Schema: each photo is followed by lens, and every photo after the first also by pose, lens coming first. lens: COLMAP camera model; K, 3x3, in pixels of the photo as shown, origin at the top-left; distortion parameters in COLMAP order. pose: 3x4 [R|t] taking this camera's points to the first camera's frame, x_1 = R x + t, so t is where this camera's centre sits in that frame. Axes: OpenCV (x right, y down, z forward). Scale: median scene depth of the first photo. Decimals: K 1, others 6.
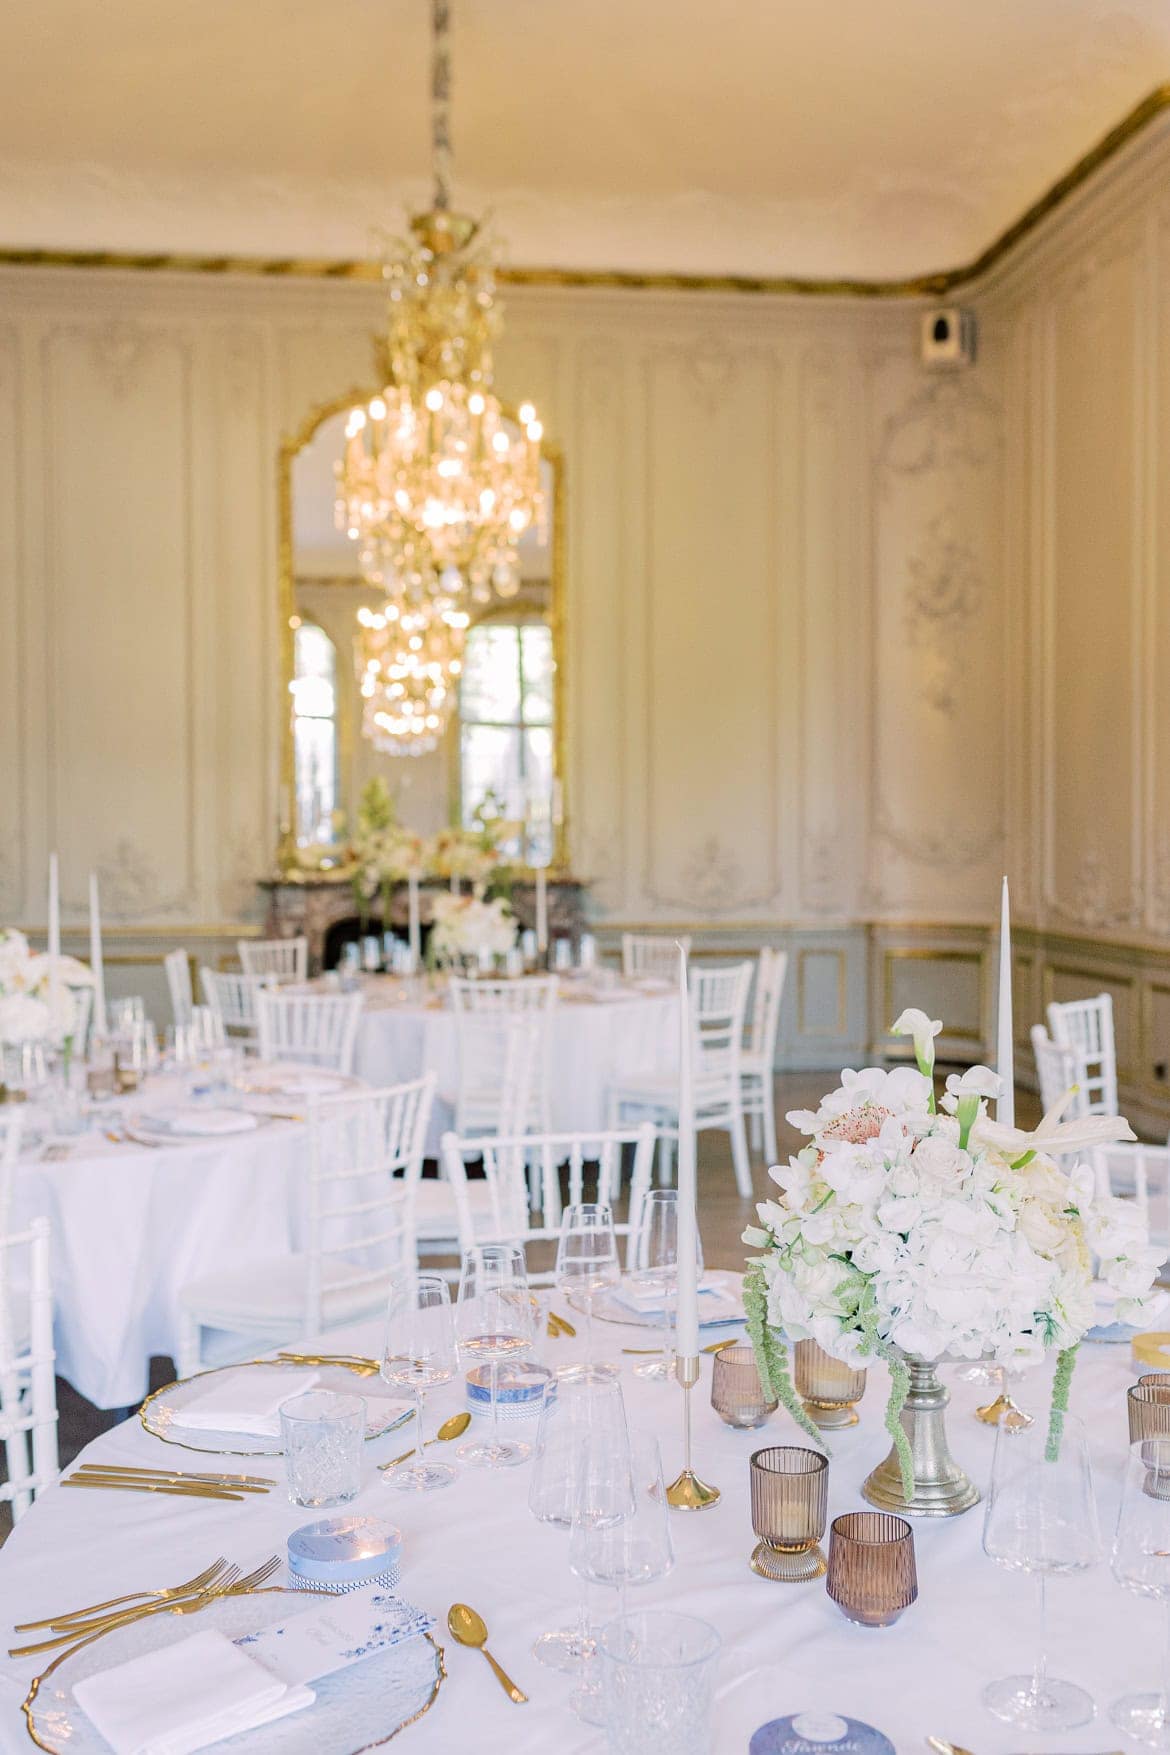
lens RADIAL K [[1701.2, 0, 585.6], [0, 1701.2, 895.9], [0, 0, 1]] dist [-0.004416, 0.010484]
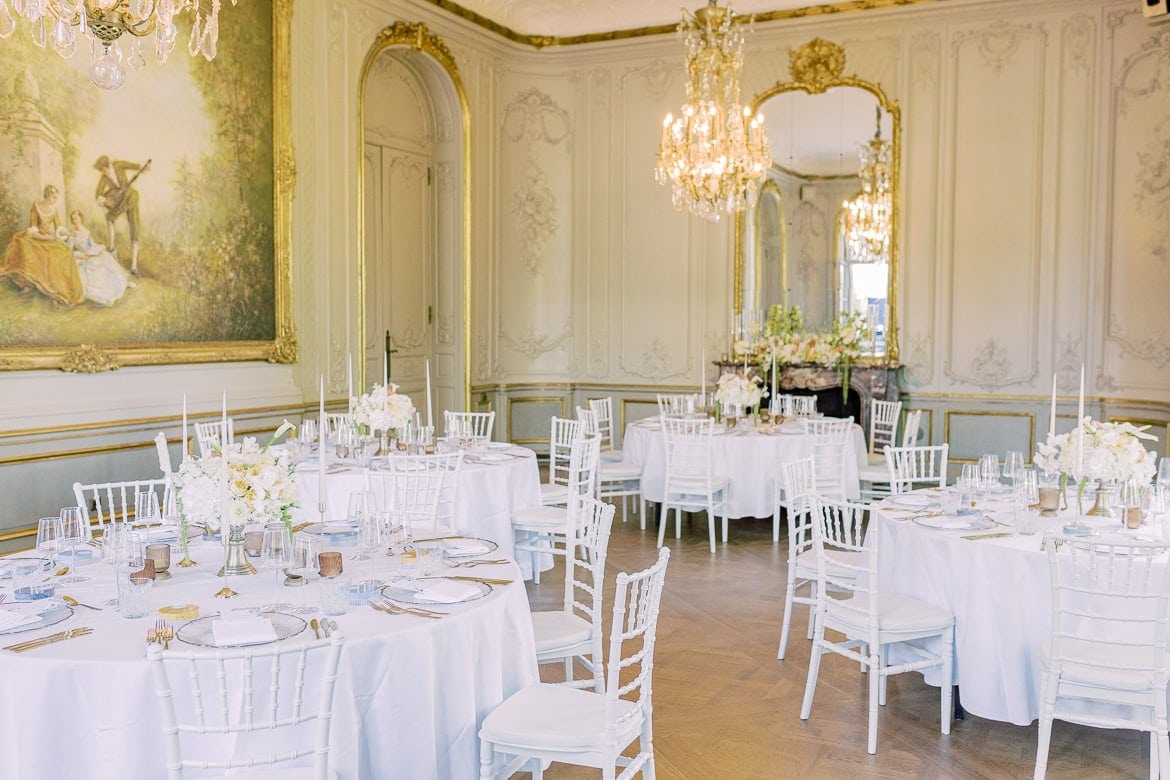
lens RADIAL K [[1134.2, 0, 585.0], [0, 1134.2, 390.0], [0, 0, 1]] dist [-0.004416, 0.010484]
pose [[0.838509, 0.035431, -0.543735, 0.332804], [-0.028742, 0.999370, 0.020797, 0.000418], [0.544129, -0.001811, 0.838999, -0.088437]]
